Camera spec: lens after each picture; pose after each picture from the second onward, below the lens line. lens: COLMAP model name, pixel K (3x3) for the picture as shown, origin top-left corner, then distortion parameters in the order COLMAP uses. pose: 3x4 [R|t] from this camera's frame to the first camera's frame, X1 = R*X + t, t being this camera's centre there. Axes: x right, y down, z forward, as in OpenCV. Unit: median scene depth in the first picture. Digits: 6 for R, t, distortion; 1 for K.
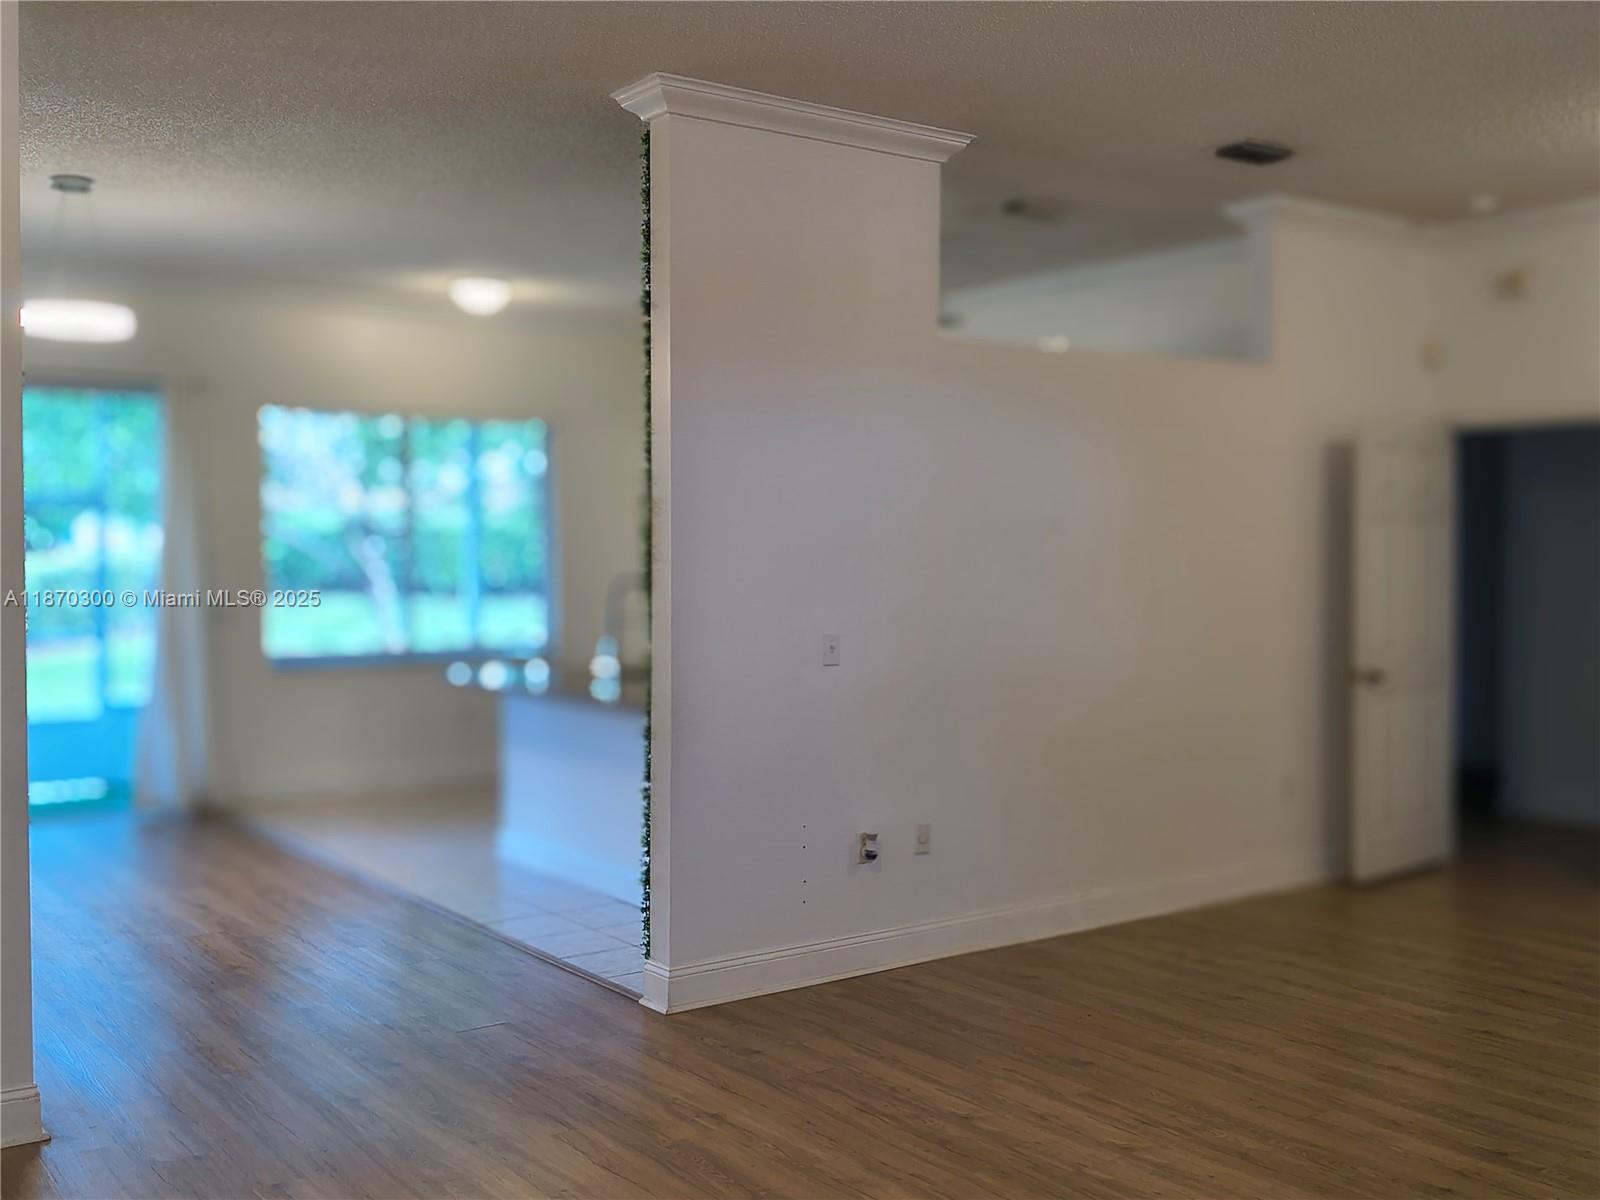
lens RADIAL K [[1620.2, 0, 799.8], [0, 1620.2, 566.4], [0, 0, 1]] dist [0.000406, -0.042976]
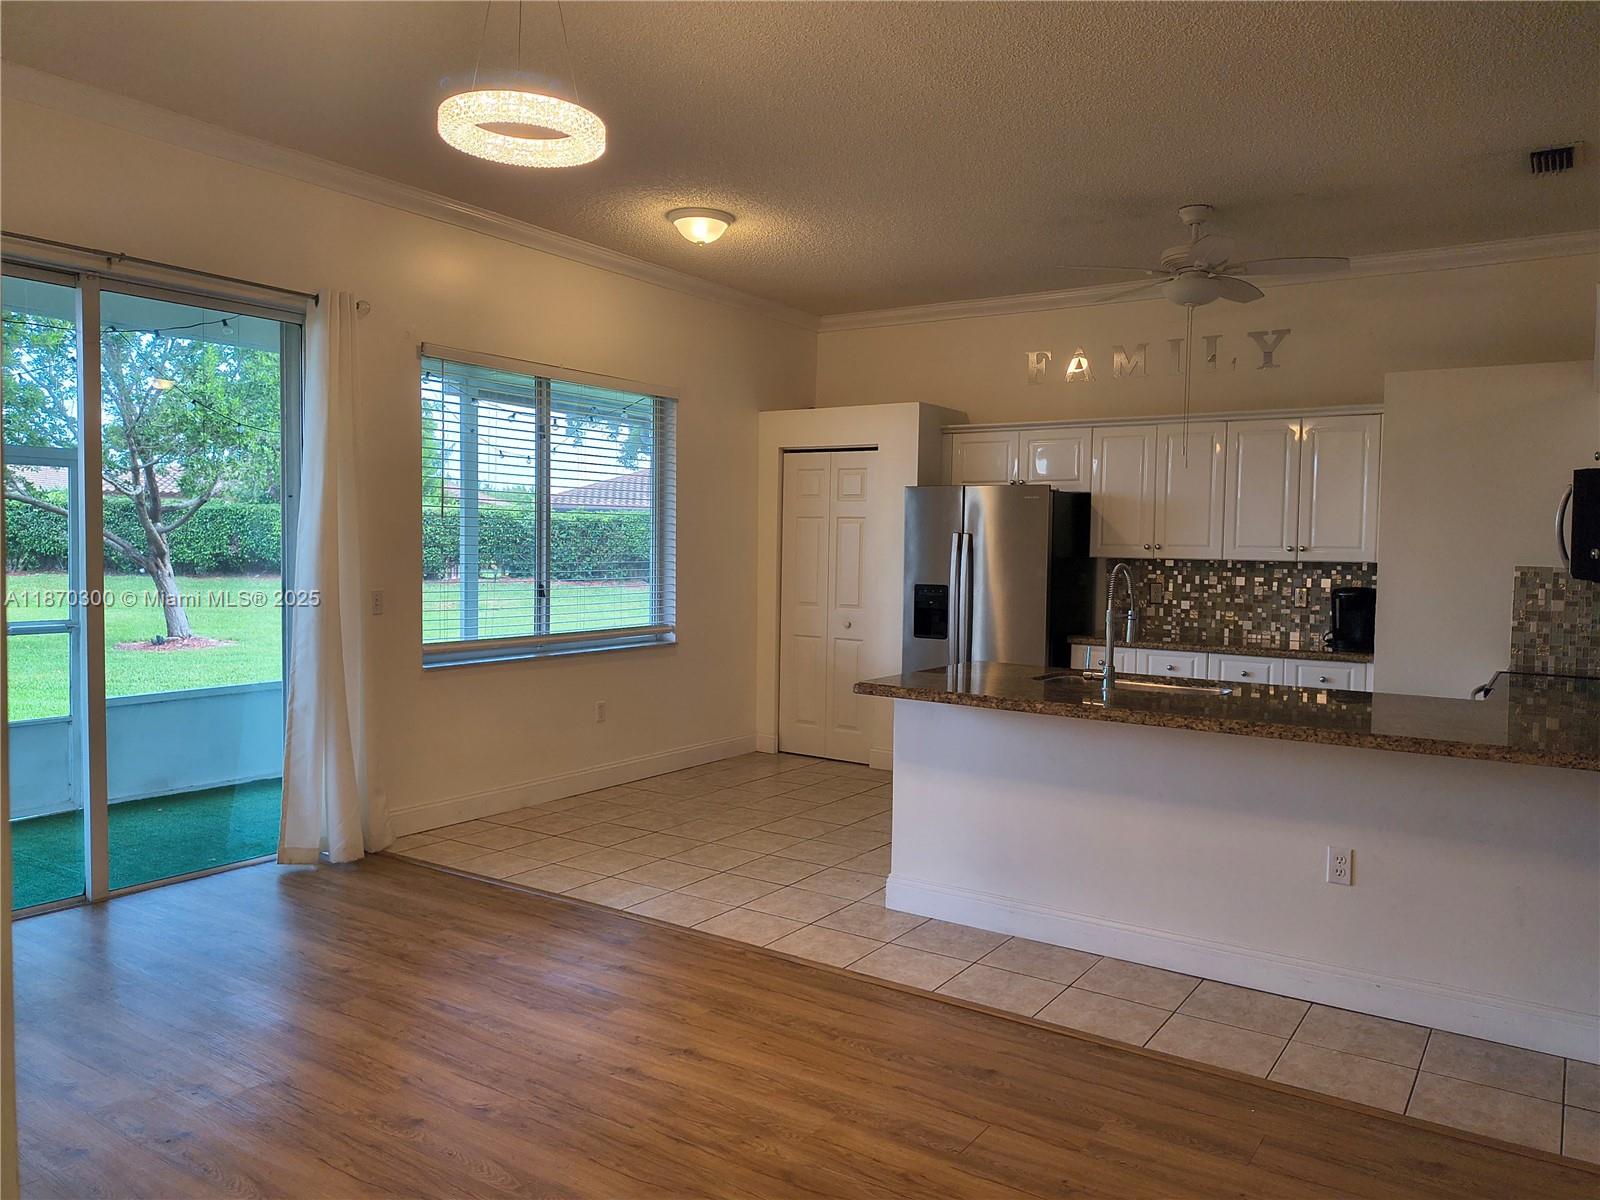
lens RADIAL K [[1162.2, 0, 807.4], [0, 1162.2, 594.5], [0, 0, 1]] dist [0.063928, -0.089922]
pose [[0.940347, 0.007360, 0.340137, -0.765379], [-0.018371, 0.999406, 0.029161, 0.011128], [-0.339721, -0.033670, 0.939924, 0.842300]]
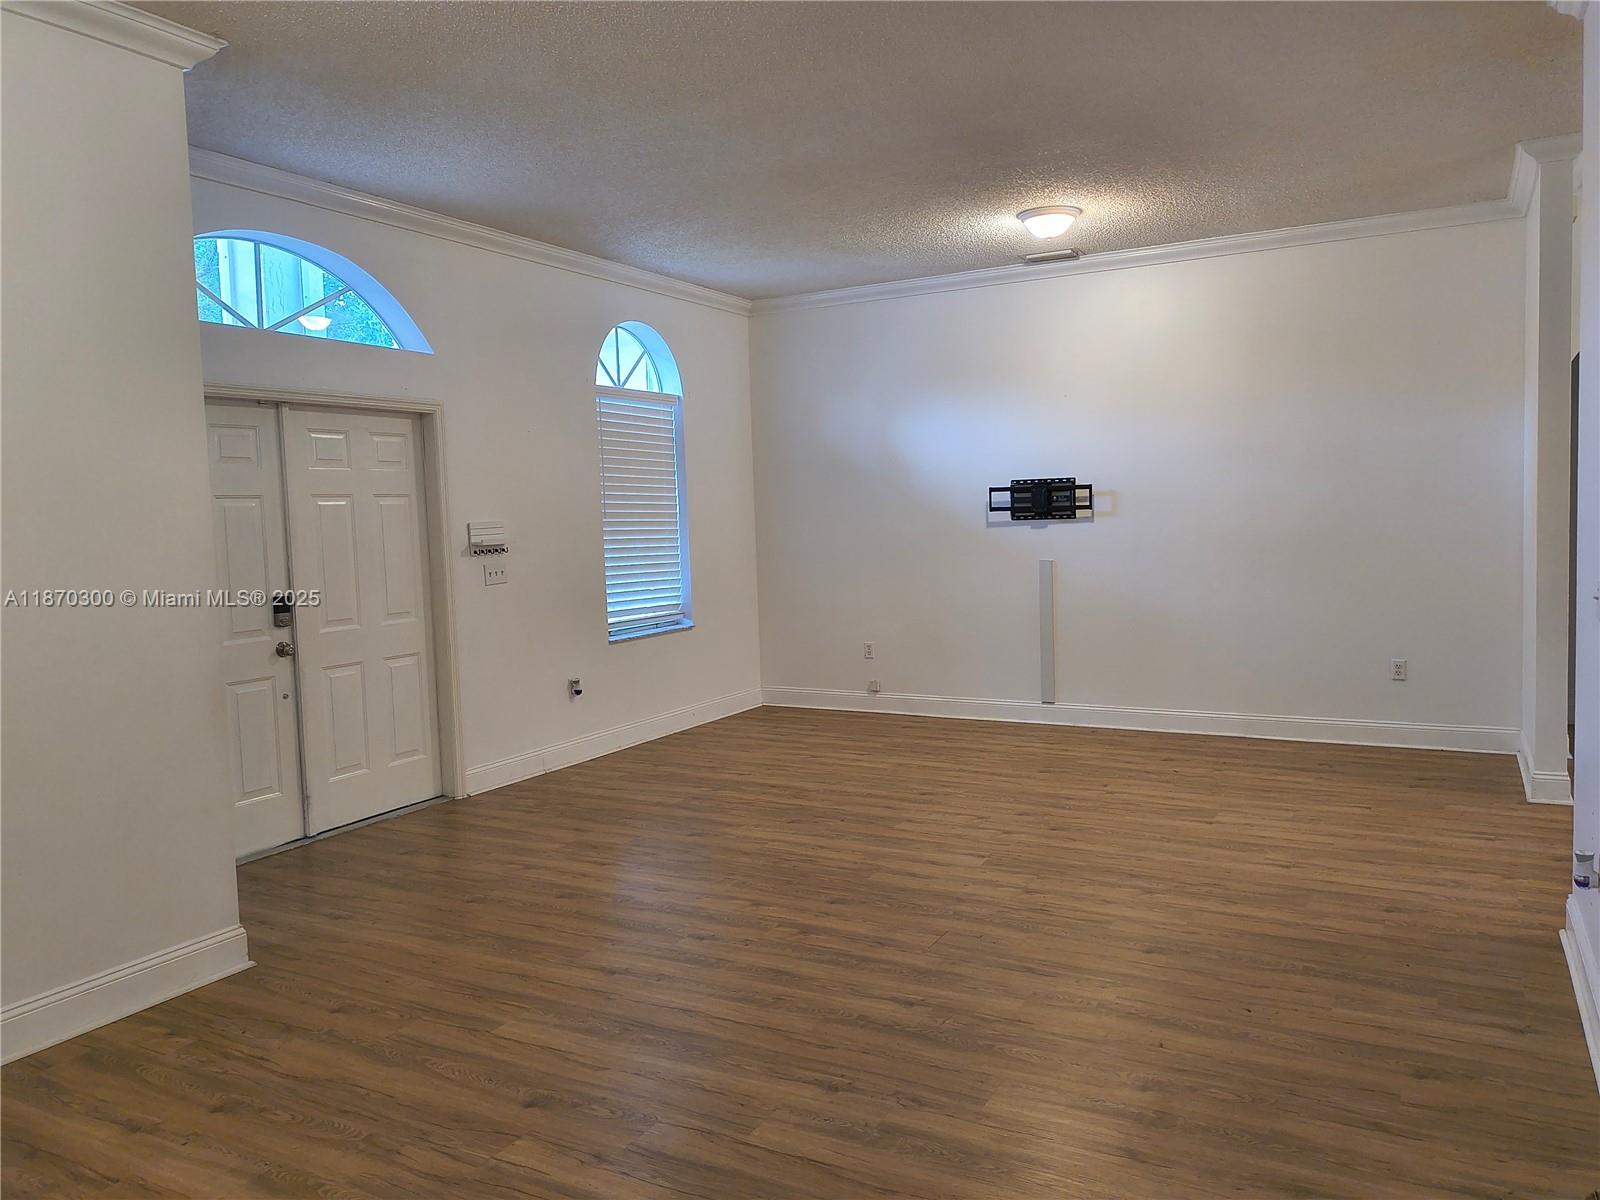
lens RADIAL K [[1162.2, 0, 807.4], [0, 1162.2, 594.5], [0, 0, 1]] dist [0.063928, -0.089922]
pose [[-0.903172, 0.066008, -0.424174, 0.765989], [0.032352, 0.995764, 0.086069, -0.016607], [0.428058, 0.064012, -0.901481, 1.722797]]
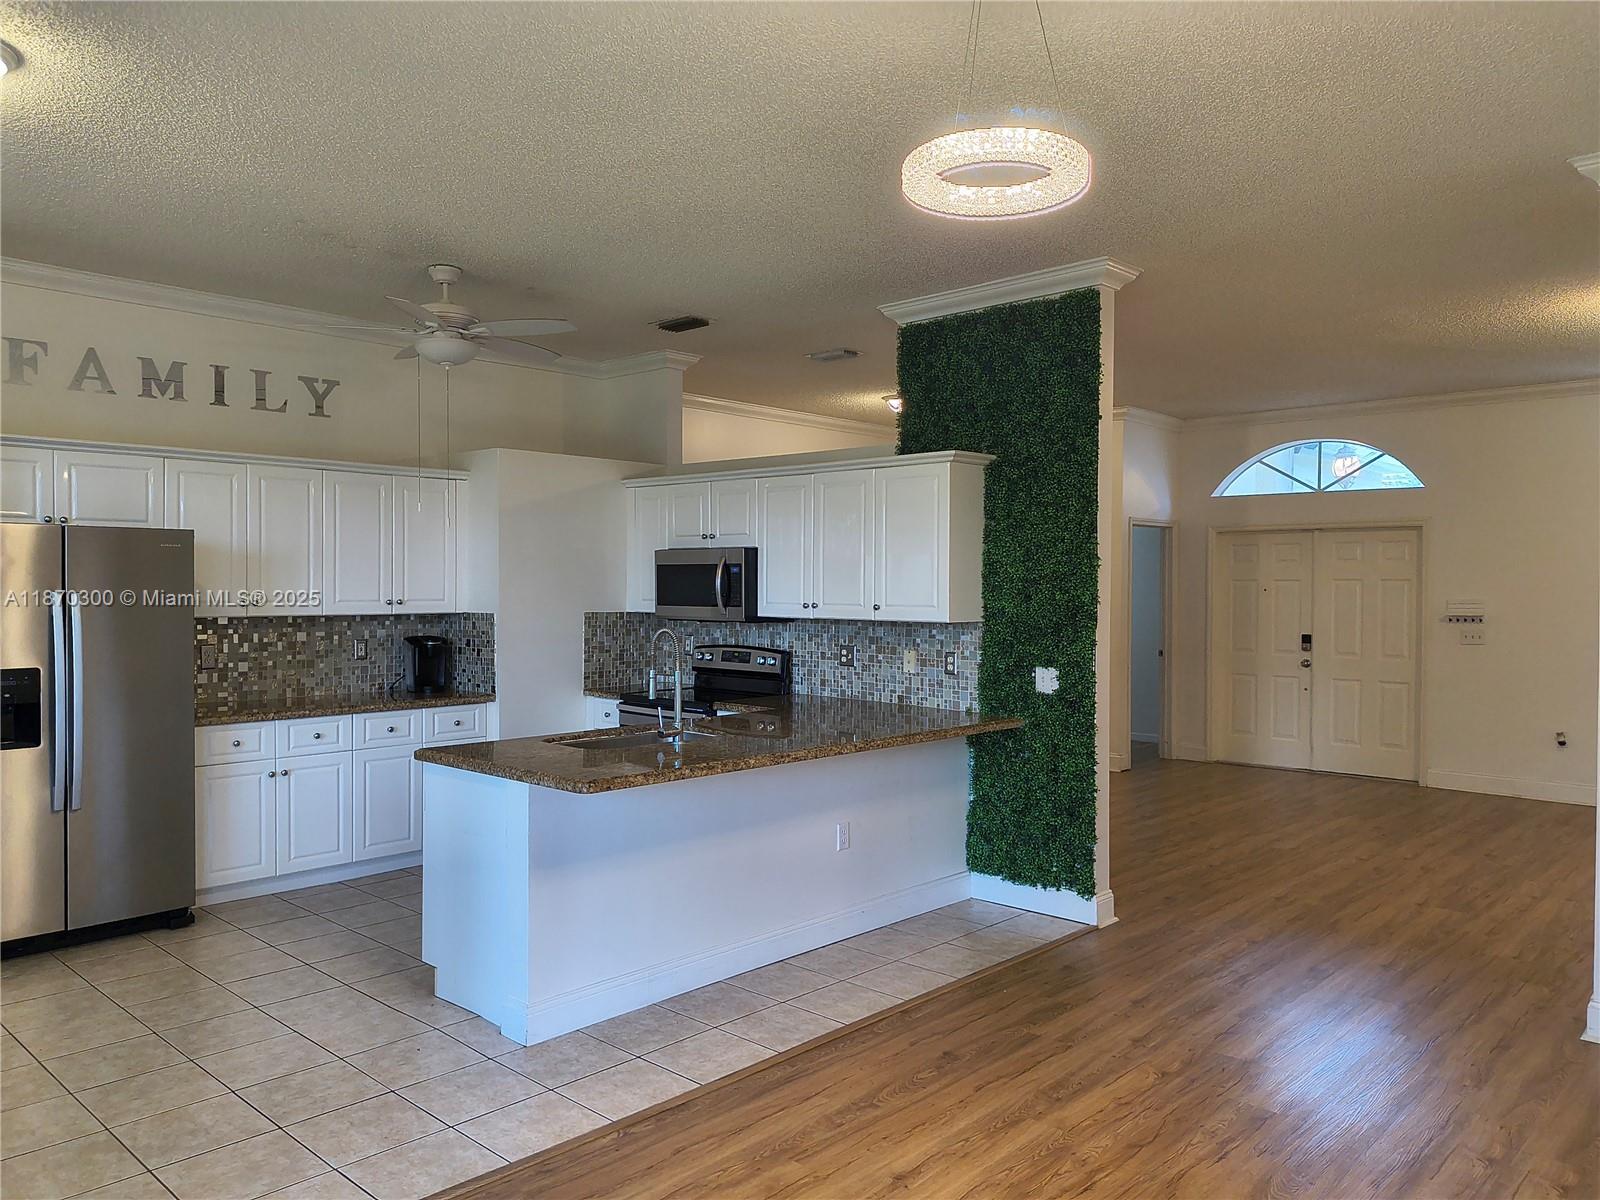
lens RADIAL K [[1162.2, 0, 807.4], [0, 1162.2, 594.5], [0, 0, 1]] dist [0.063928, -0.089922]
pose [[-0.183375, -0.002205, 0.983041, -1.251310], [0.010825, 0.999932, 0.004262, -0.023479], [-0.982983, 0.011423, -0.183339, 1.733065]]
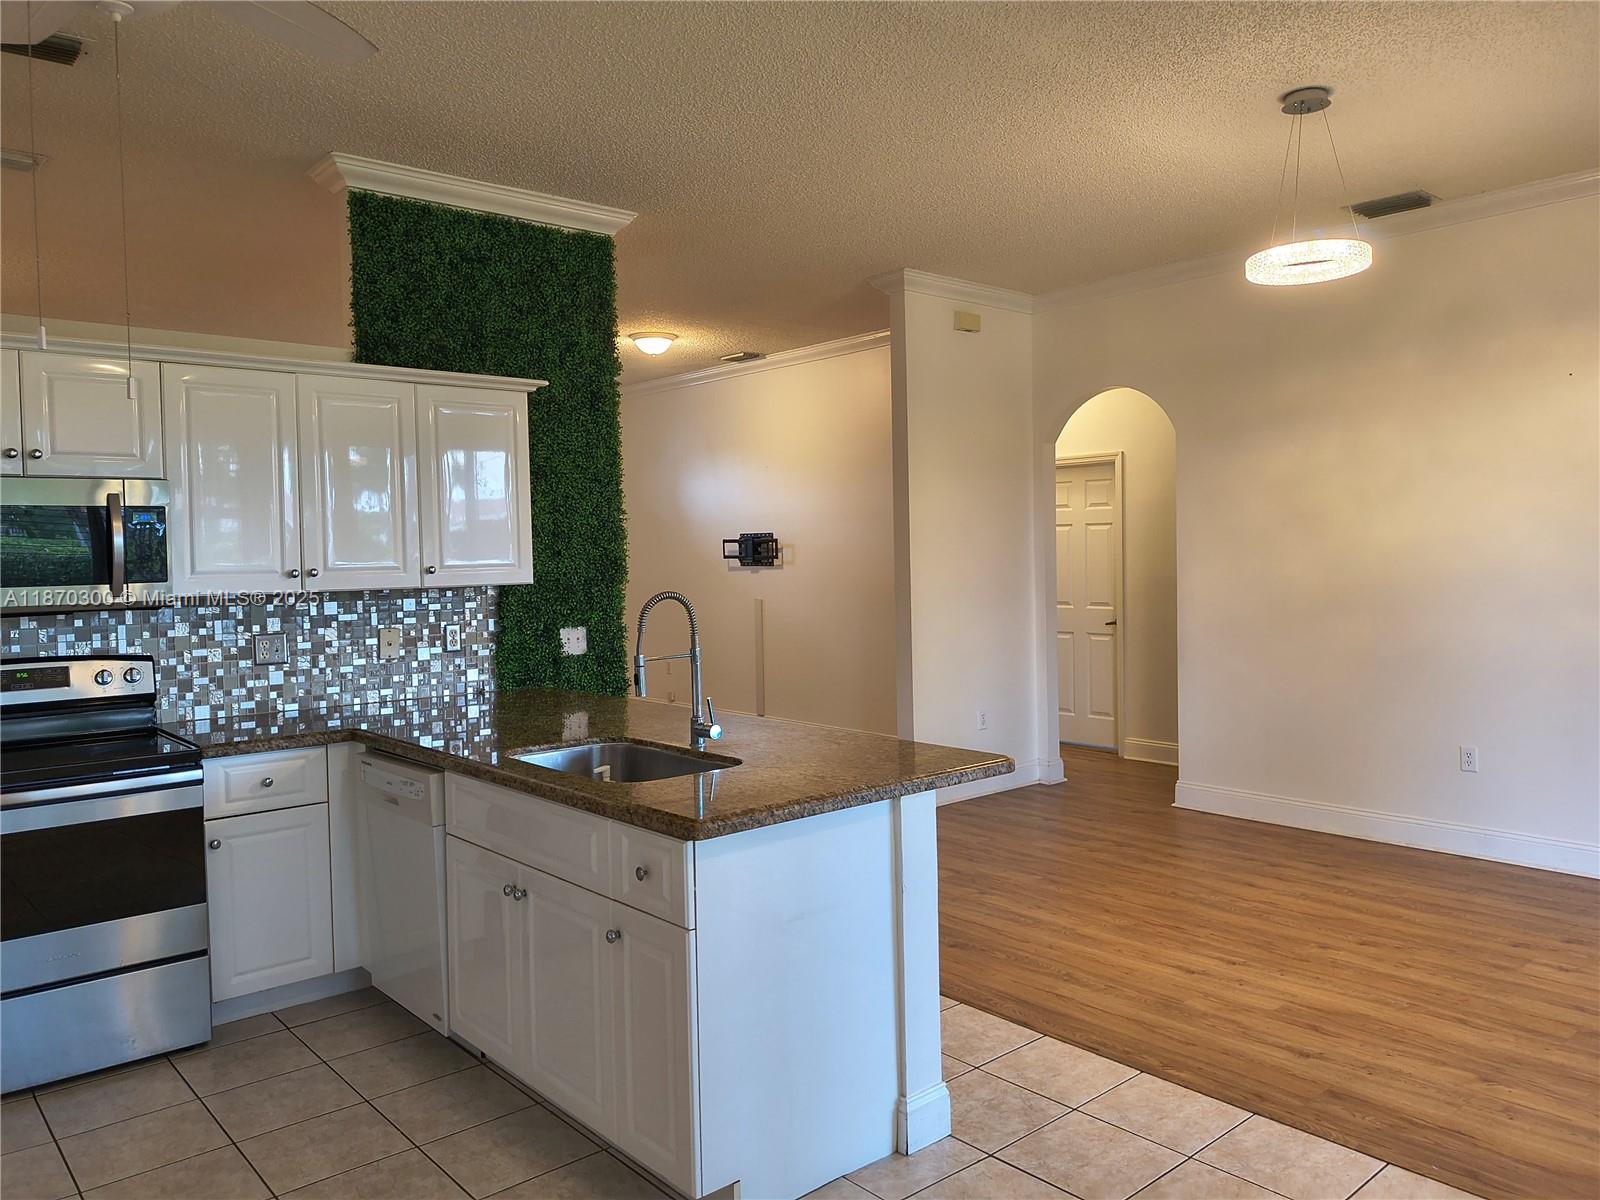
lens RADIAL K [[1162.2, 0, 807.4], [0, 1162.2, 594.5], [0, 0, 1]] dist [0.063928, -0.089922]
pose [[-0.996546, 0.029205, -0.077731, -0.220296], [0.025071, 0.998246, 0.053639, -0.027413], [0.079162, 0.051505, -0.995530, 2.430101]]
